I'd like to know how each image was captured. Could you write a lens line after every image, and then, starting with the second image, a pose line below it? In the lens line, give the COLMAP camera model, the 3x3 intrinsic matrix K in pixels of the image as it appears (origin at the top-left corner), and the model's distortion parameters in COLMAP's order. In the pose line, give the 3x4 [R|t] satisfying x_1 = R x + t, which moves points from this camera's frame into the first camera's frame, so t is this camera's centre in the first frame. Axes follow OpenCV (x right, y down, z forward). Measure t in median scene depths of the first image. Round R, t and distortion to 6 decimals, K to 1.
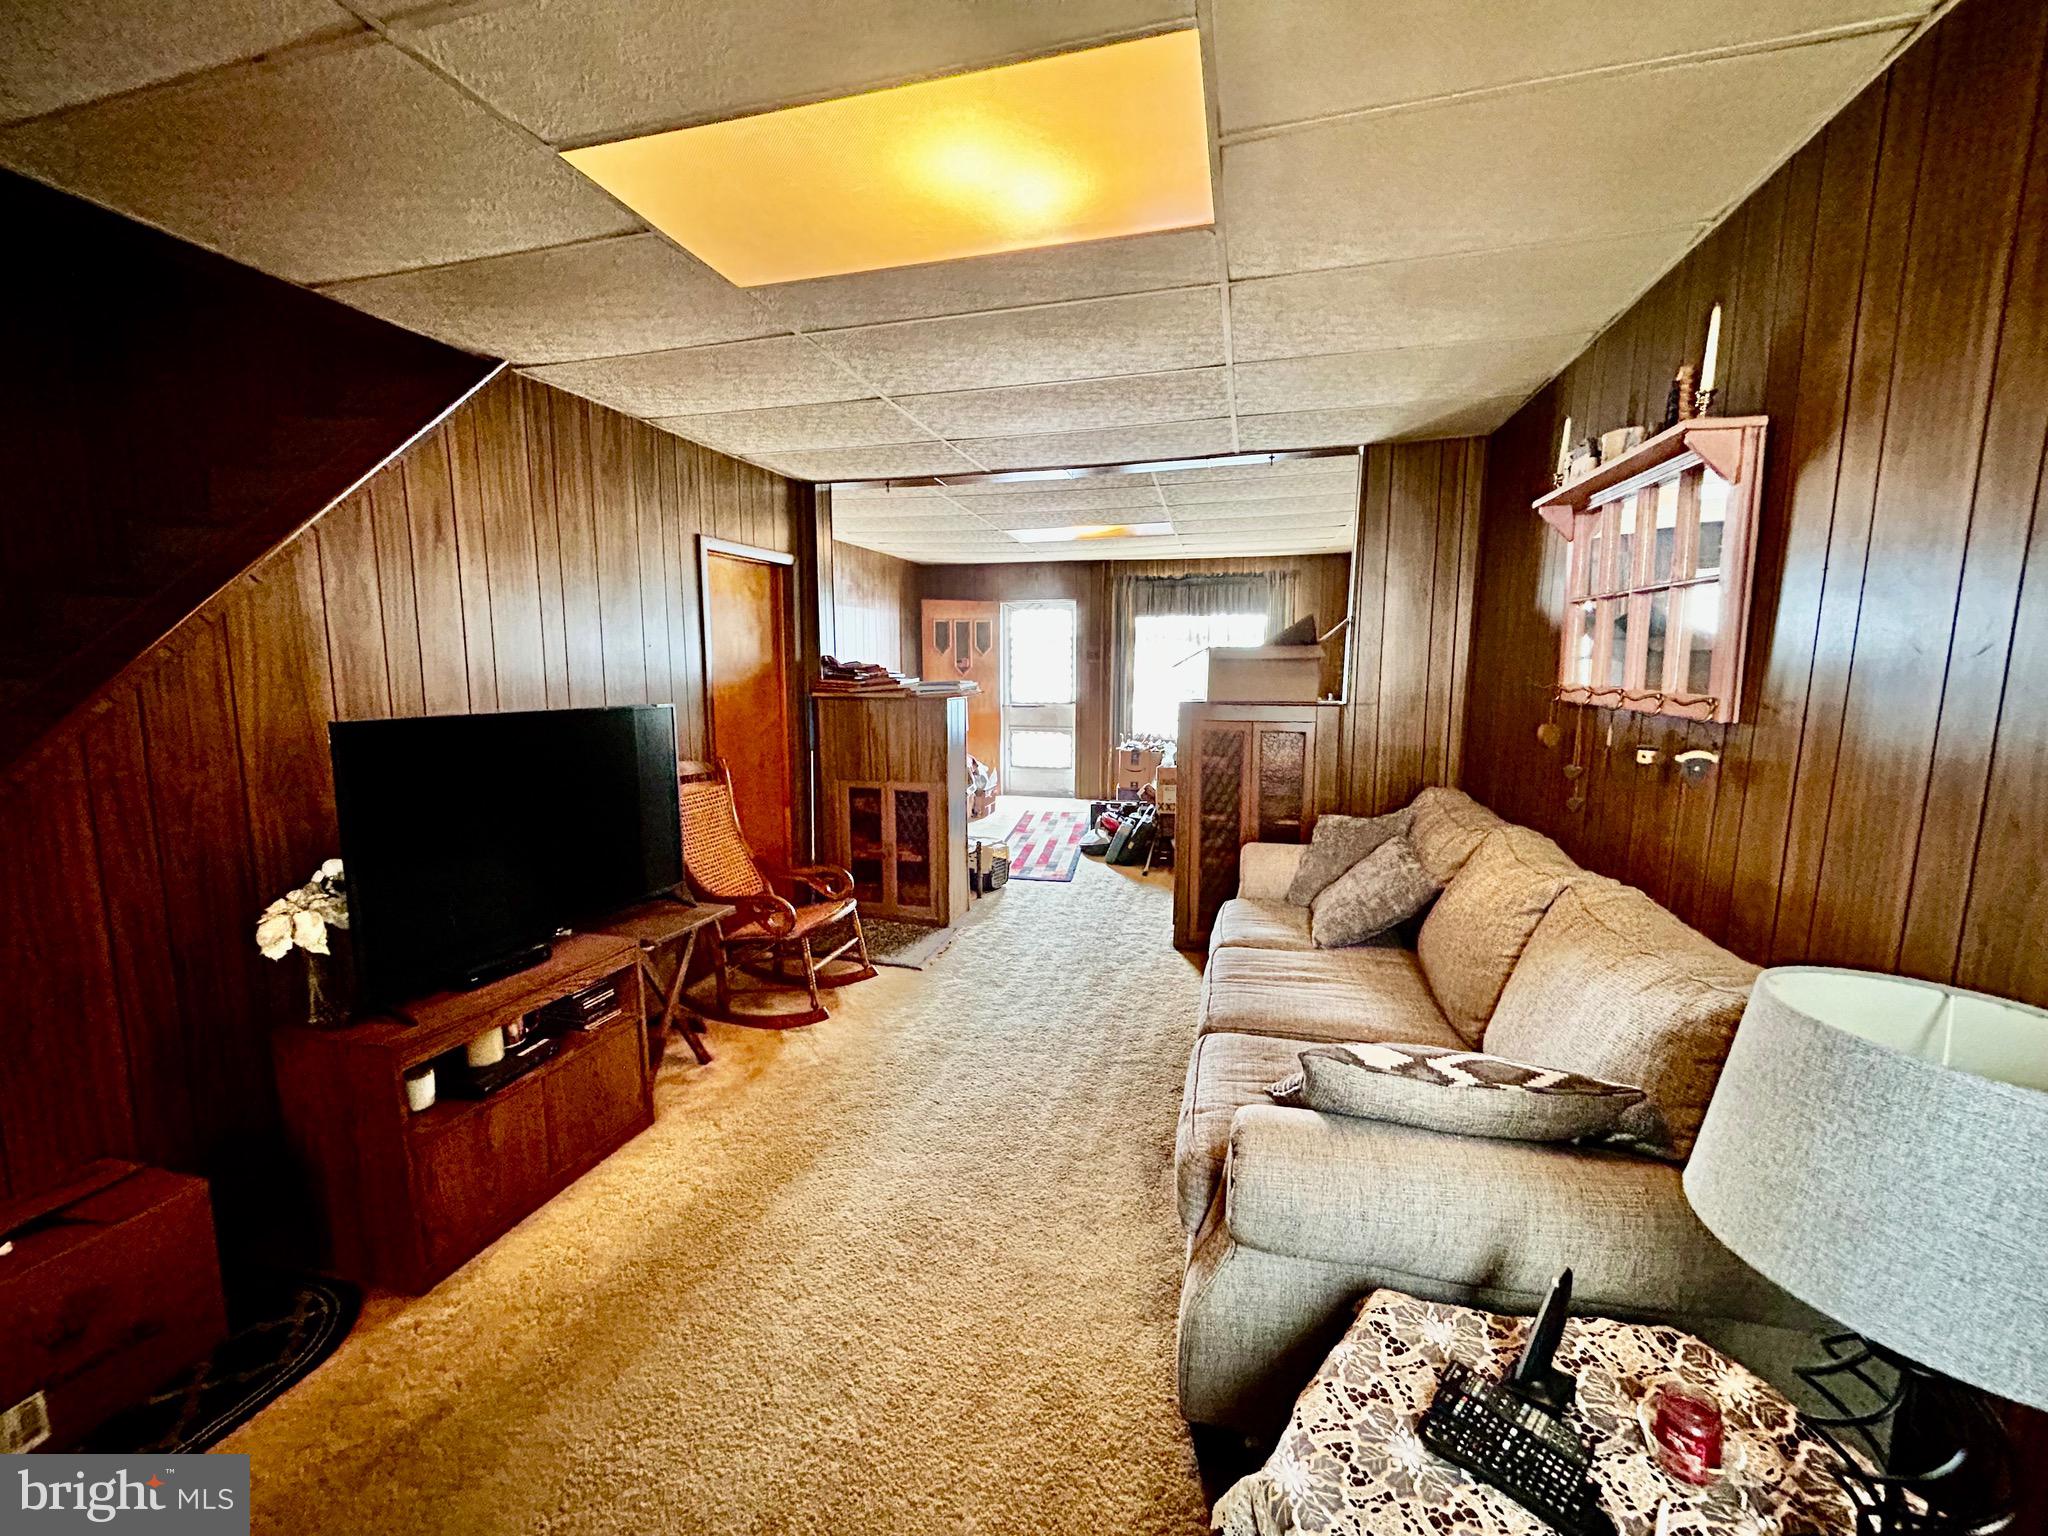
lens RADIAL K [[817.8, 0, 1024.0], [0, 817.8, 768.0], [0, 0, 1]] dist [0.028377, -0.014894]
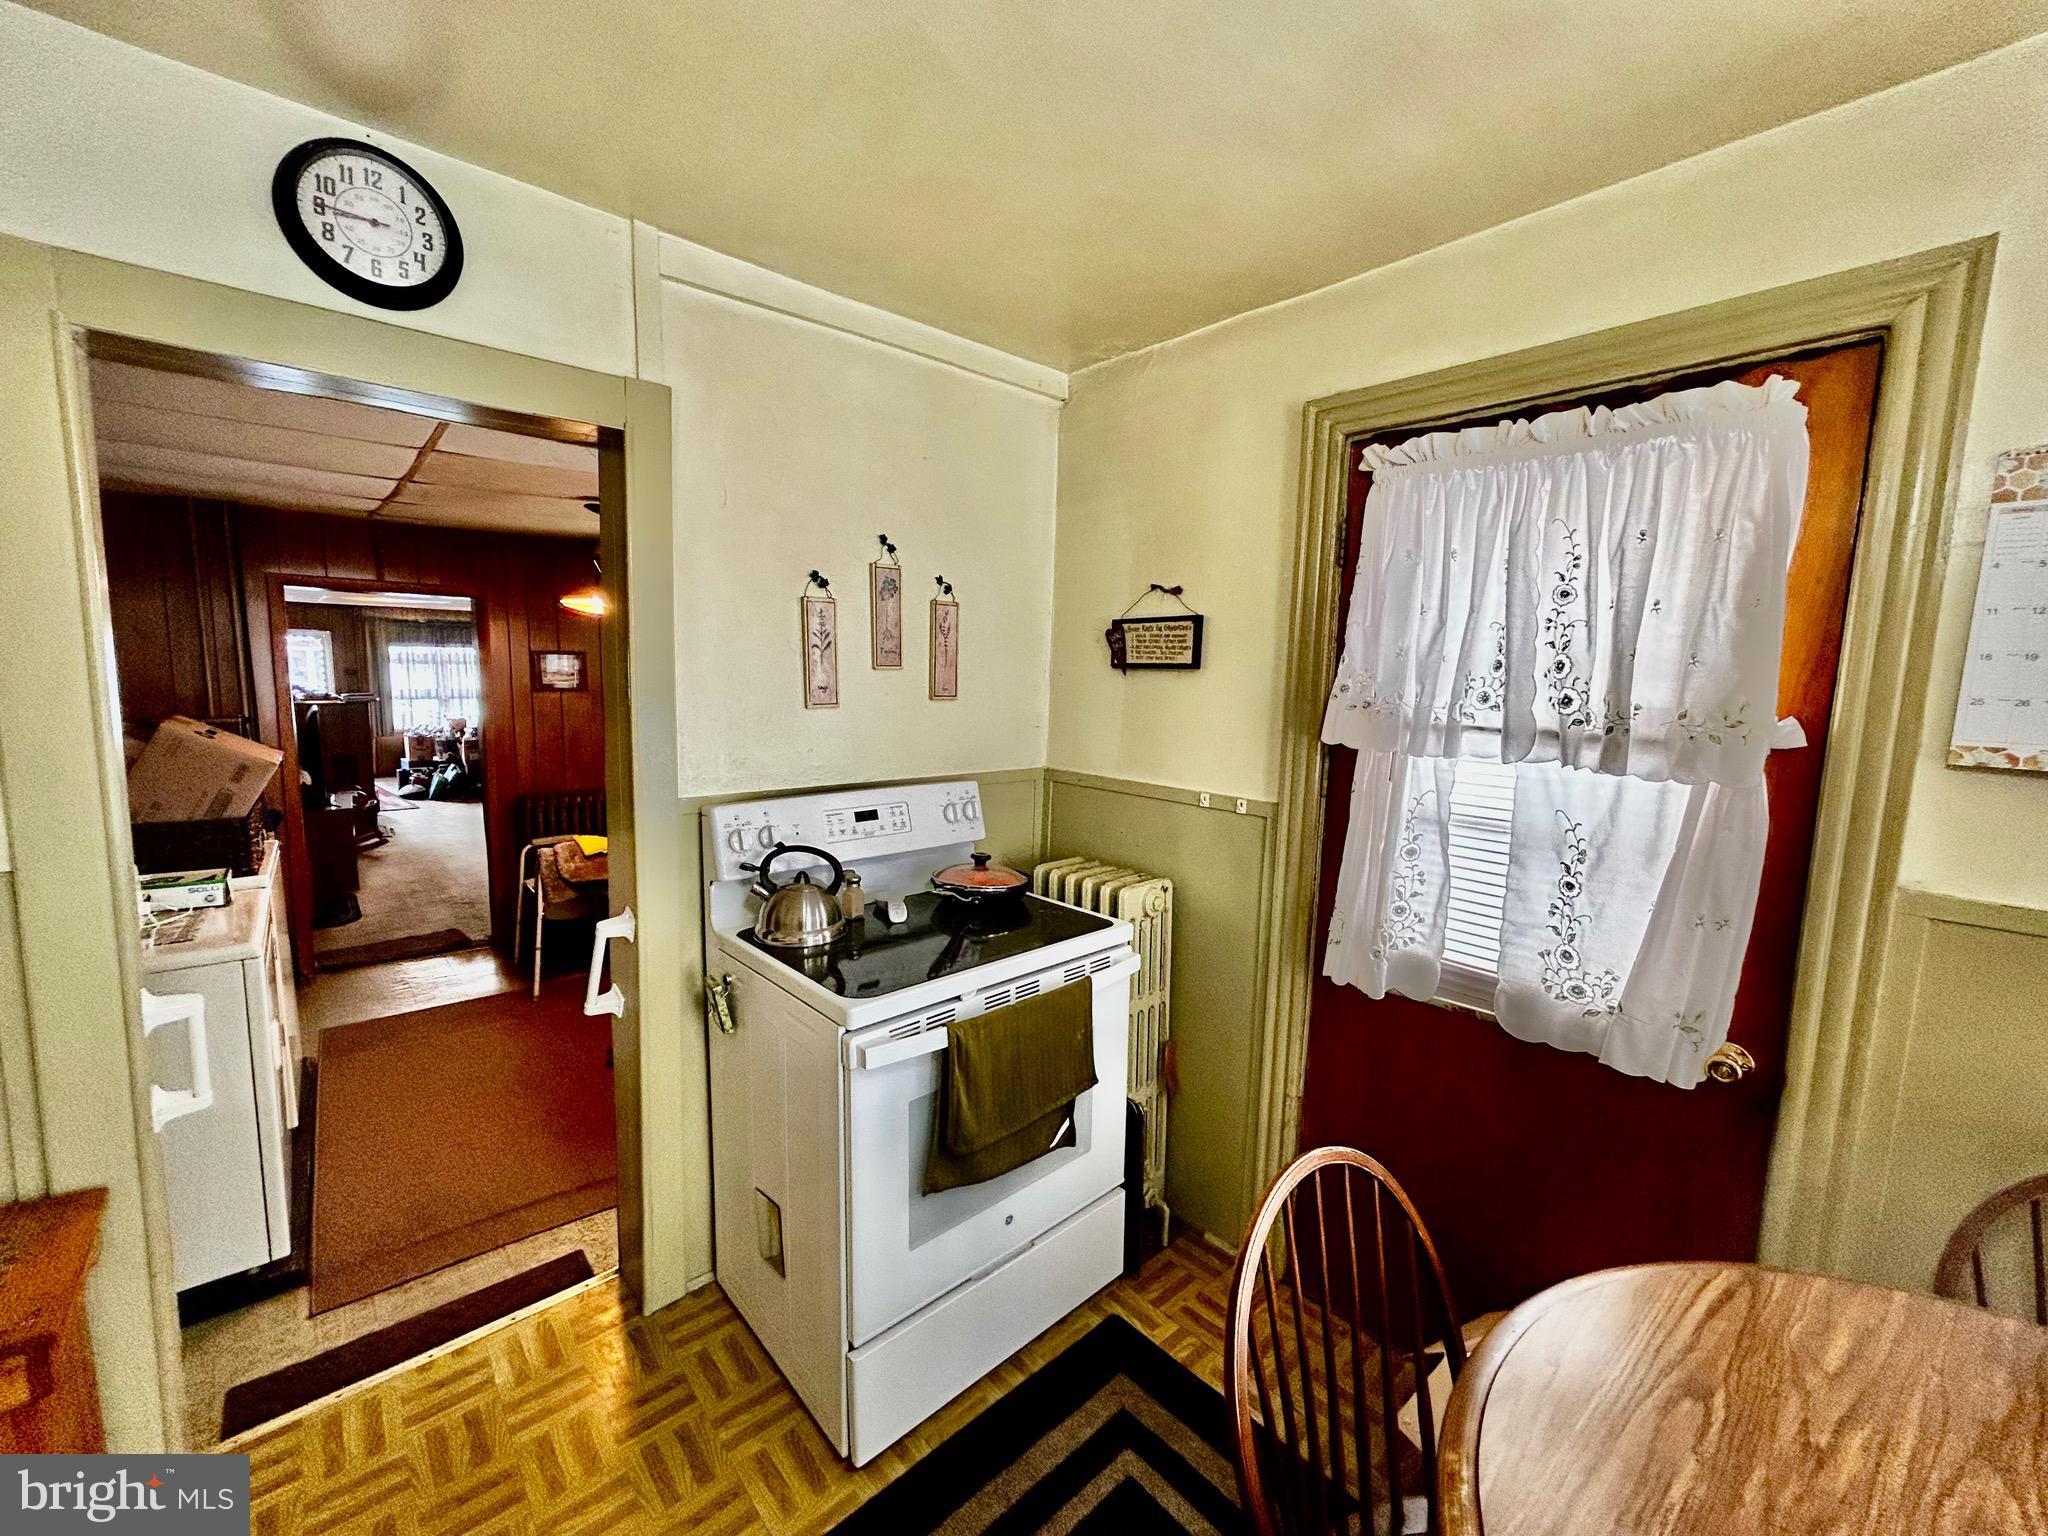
lens RADIAL K [[819.0, 0, 1018.8], [0, 819.0, 771.9], [0, 0, 1]] dist [-0.000337, 0.000889]
pose [[0.554345, -0.089147, 0.827499, -0.808957], [0.087222, 0.994995, 0.048761, 0.106686], [-0.827704, 0.045146, 0.559346, -1.238100]]
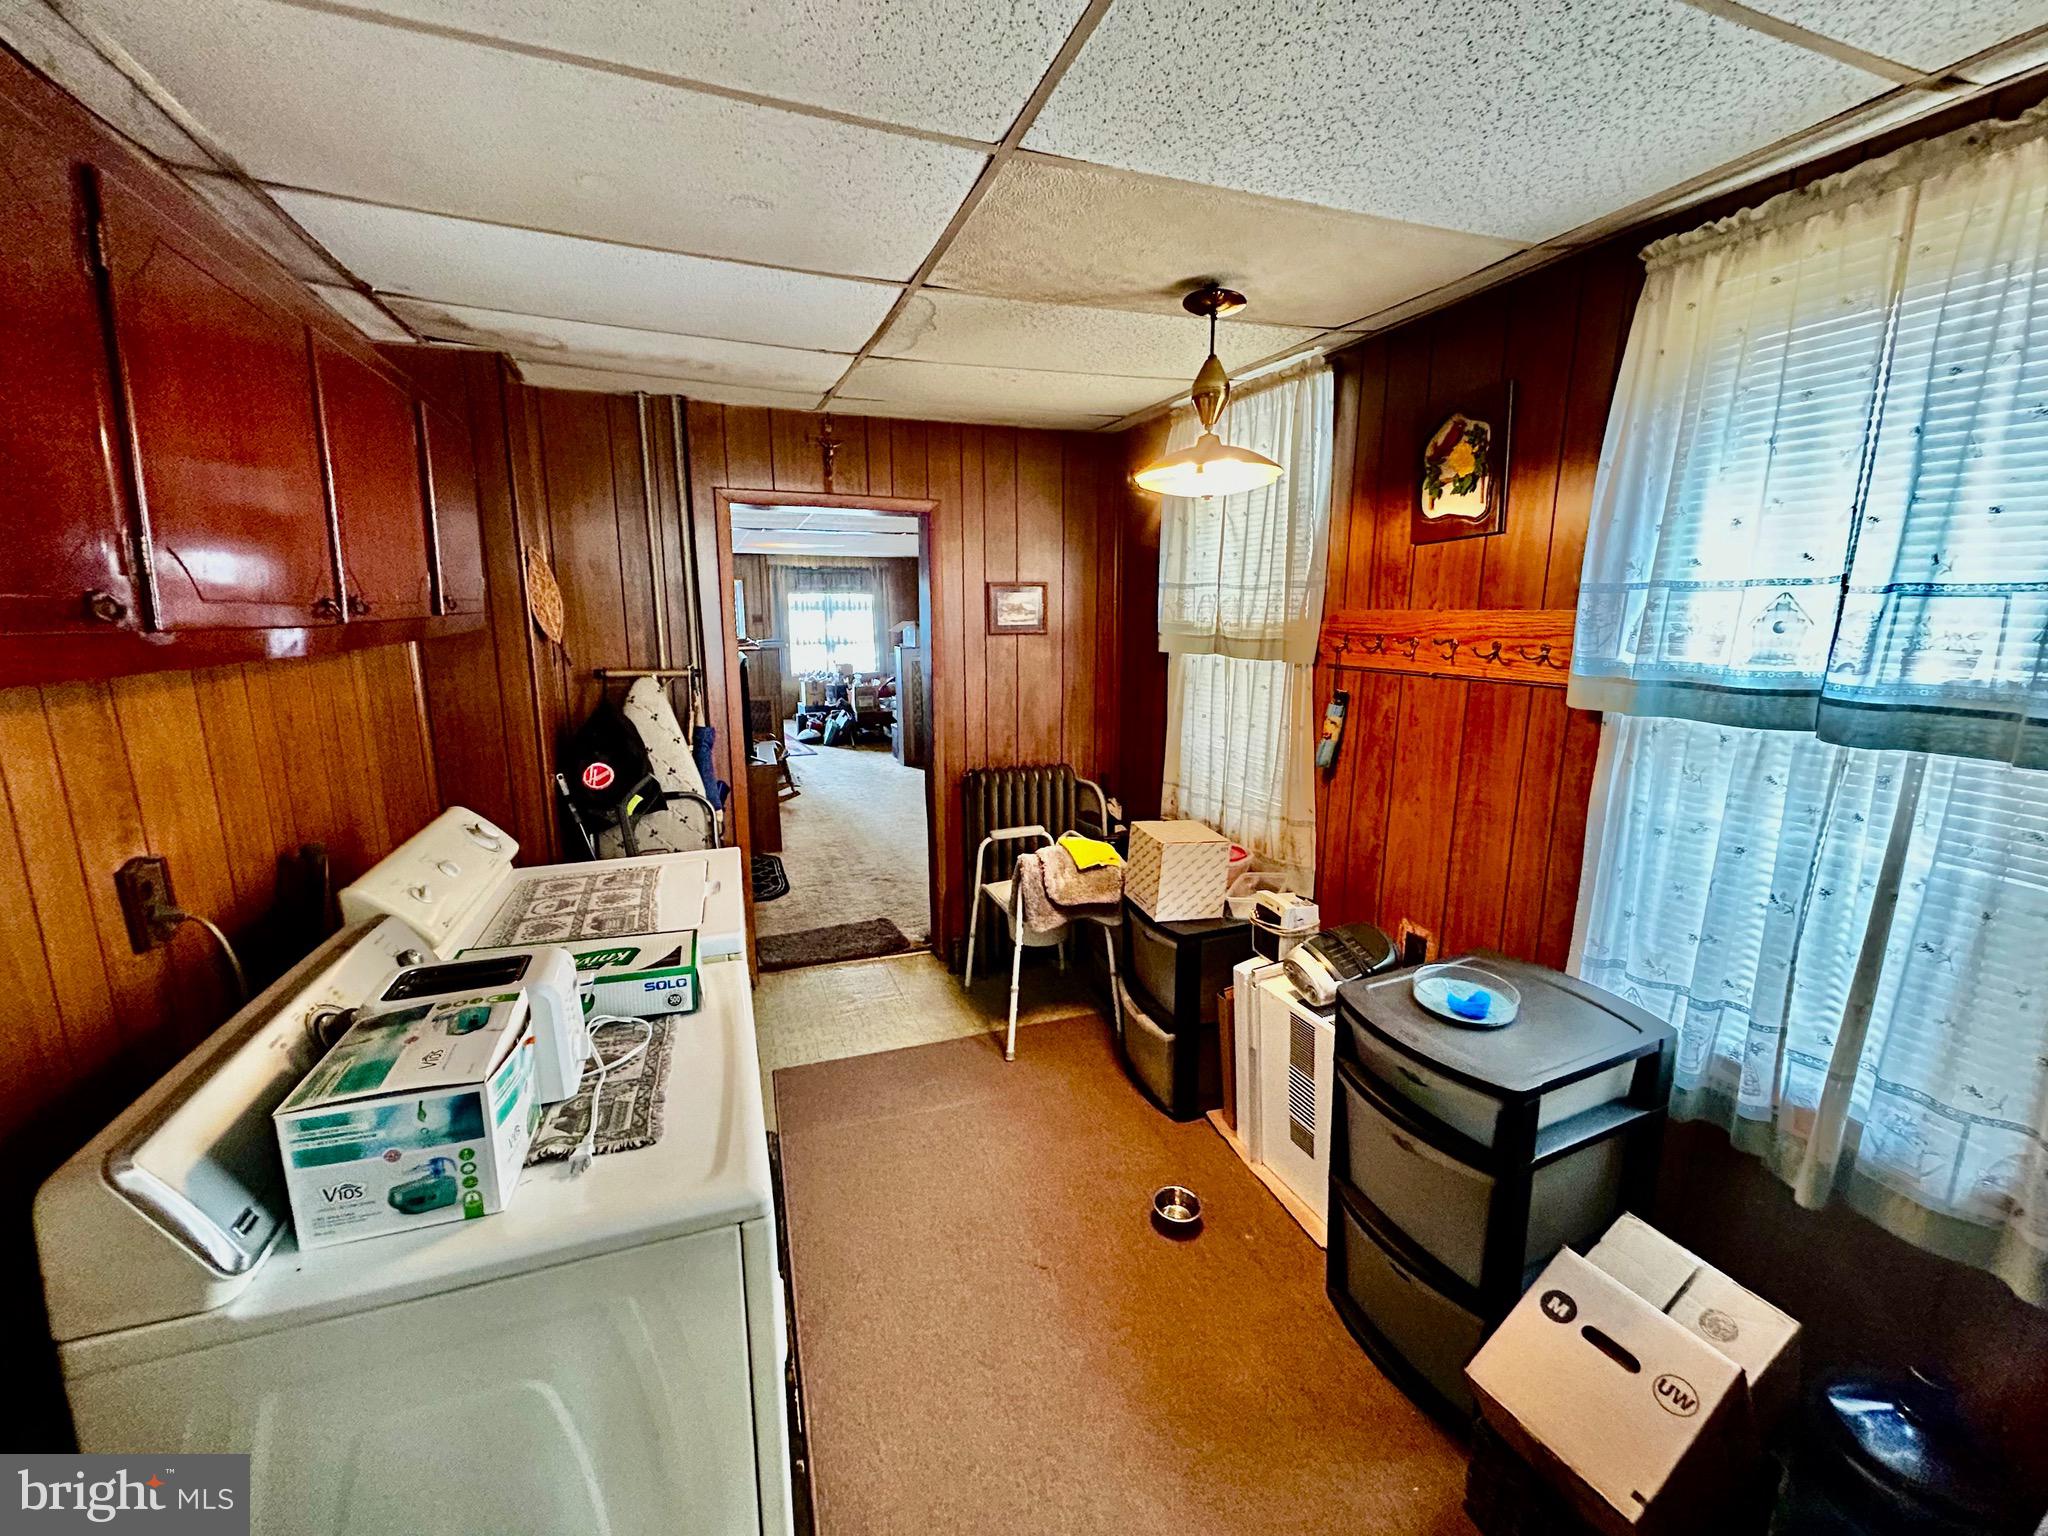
lens RADIAL K [[817.8, 0, 1024.0], [0, 817.8, 768.0], [0, 0, 1]] dist [0.028377, -0.014894]
pose [[0.808419, -0.107771, 0.578657, -0.726821], [0.073063, 0.993865, 0.083027, 0.065871], [-0.584055, -0.024843, 0.811334, -0.811142]]
